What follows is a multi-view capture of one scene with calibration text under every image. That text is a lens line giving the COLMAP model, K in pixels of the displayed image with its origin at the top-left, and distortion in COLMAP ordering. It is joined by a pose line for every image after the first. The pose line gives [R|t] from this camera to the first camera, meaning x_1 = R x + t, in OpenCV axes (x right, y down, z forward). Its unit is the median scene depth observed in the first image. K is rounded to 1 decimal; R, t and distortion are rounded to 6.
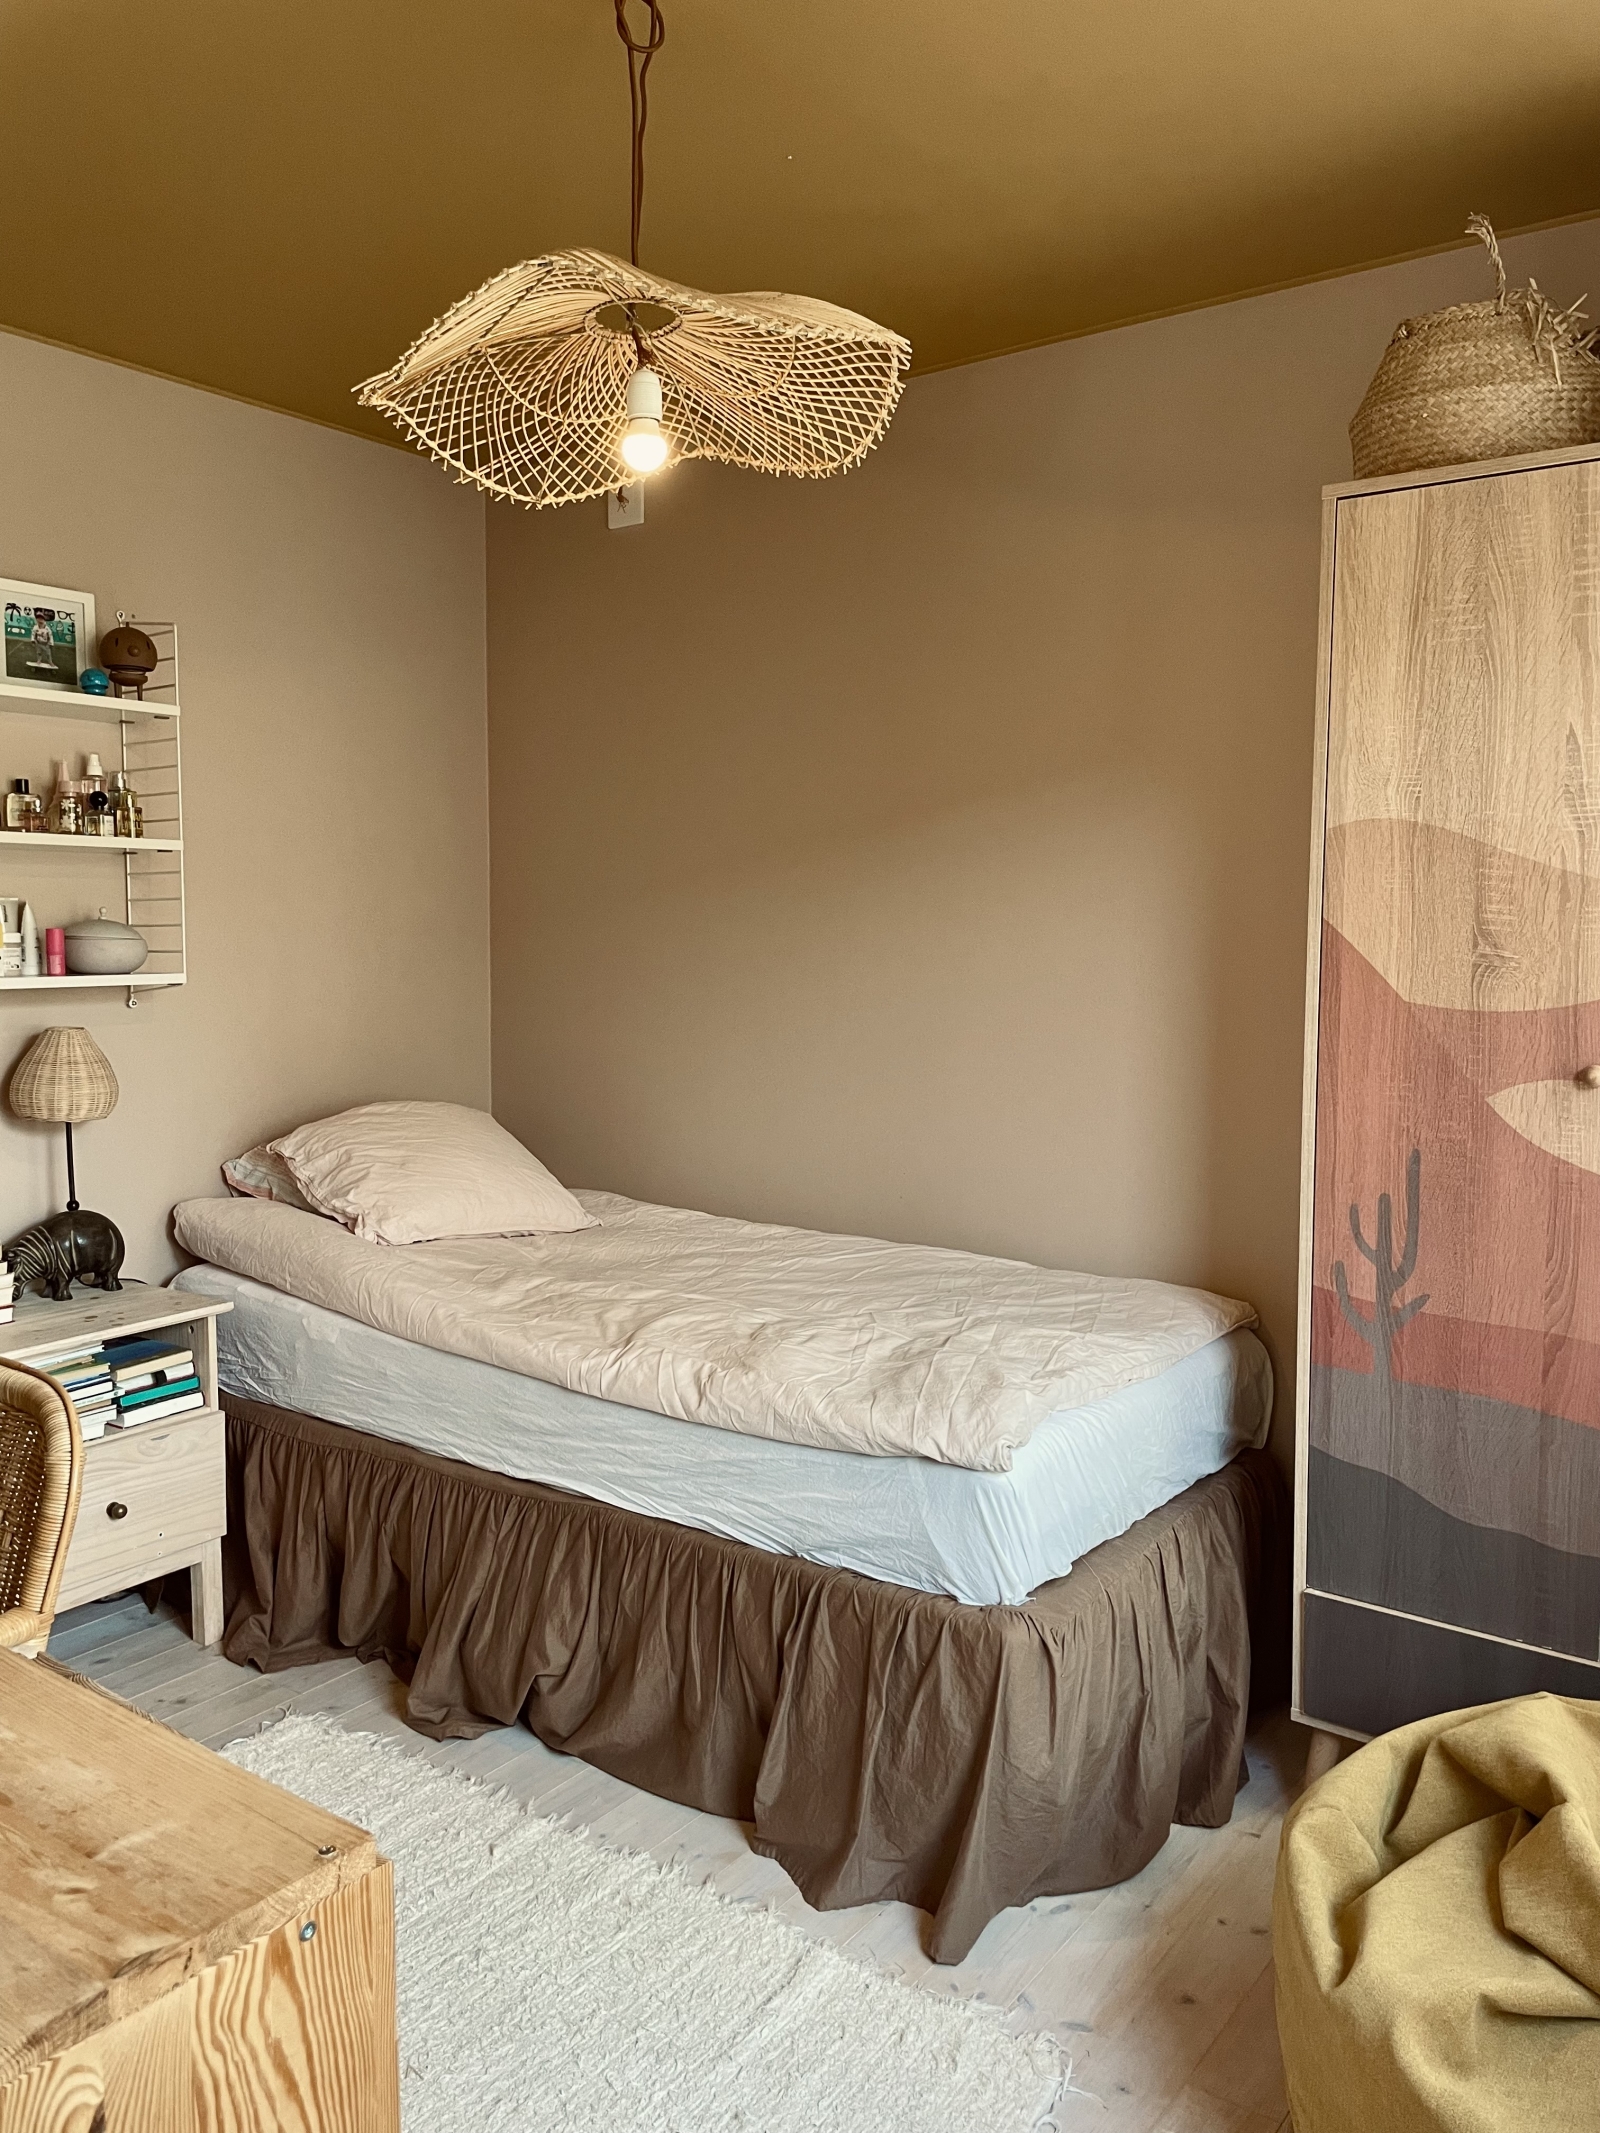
lens RADIAL K [[1614.3, 0, 810.0], [0, 1614.3, 1056.8], [0, 0, 1]] dist [0.034113, -0.047500]
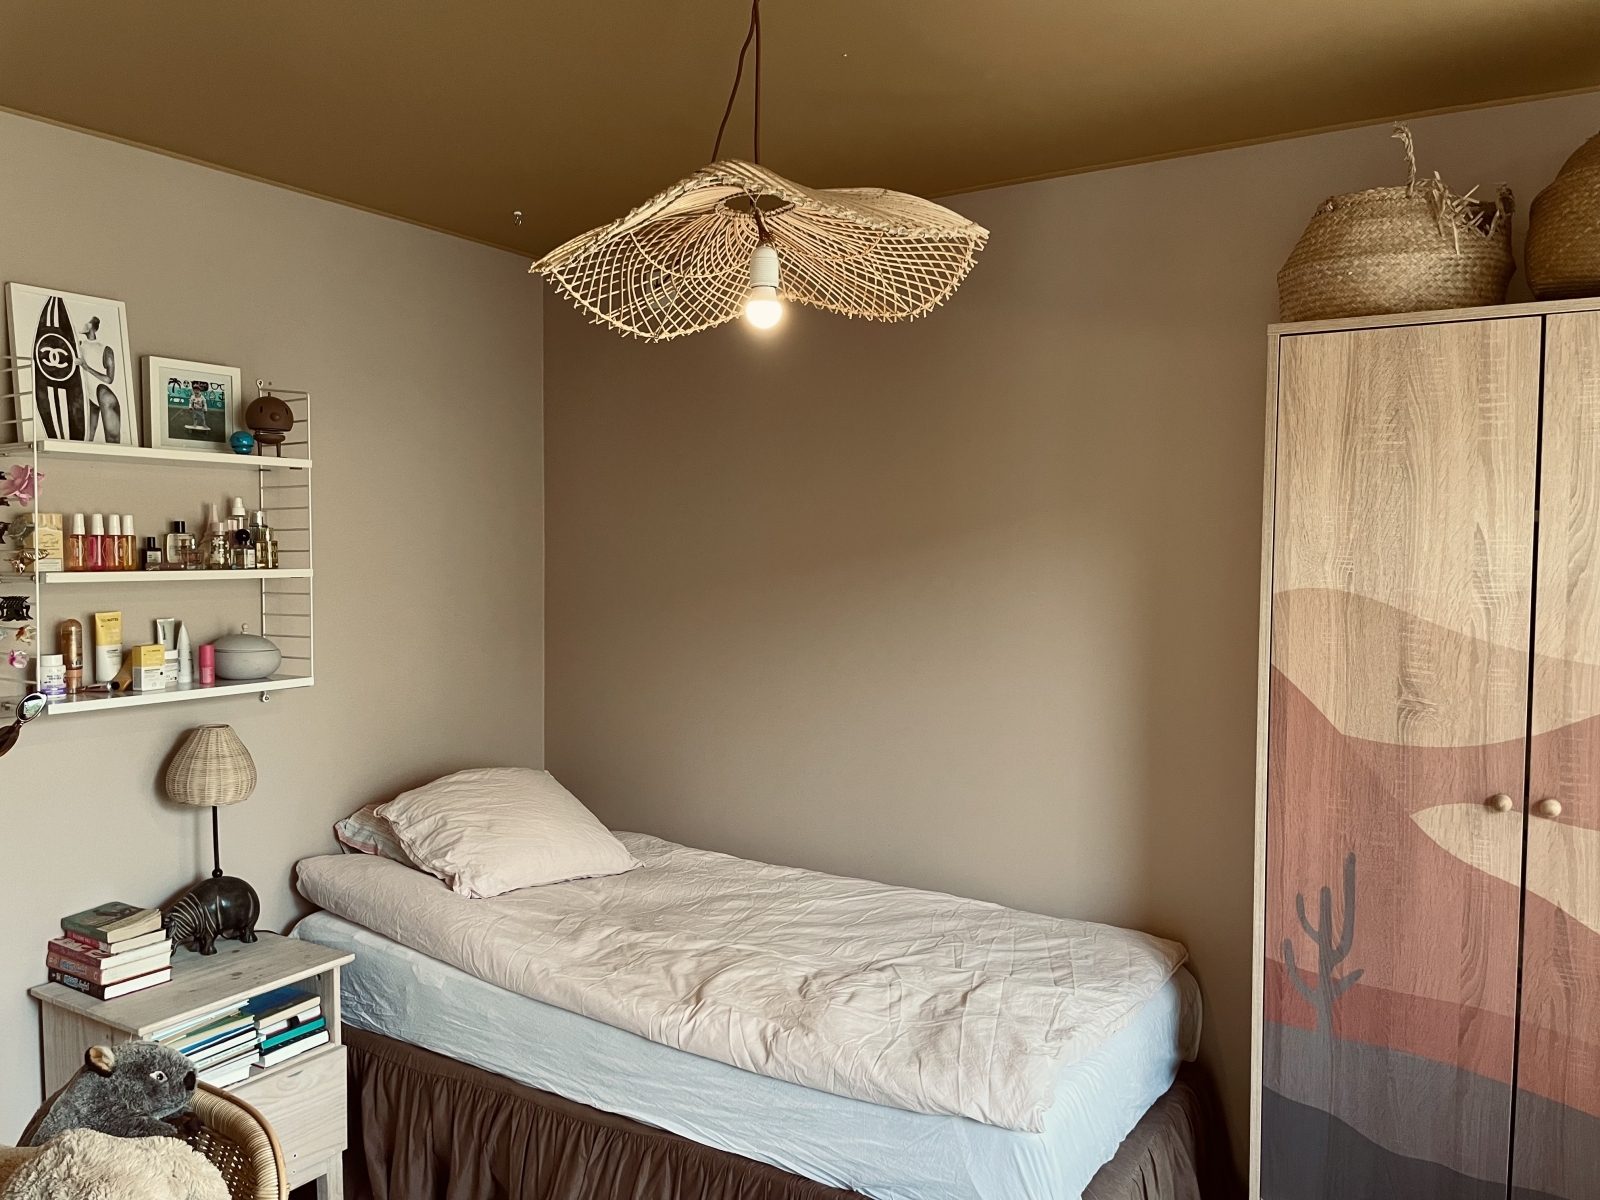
lens RADIAL K [[1210.9, 0, 796.0], [0, 1210.9, 602.3], [0, 0, 1]] dist [0.034113, -0.047500]
pose [[0.997717, -0.000878, 0.067522, -0.114768], [0.002934, 0.999535, -0.030353, -0.106633], [-0.067464, 0.030481, 0.997256, 0.084299]]
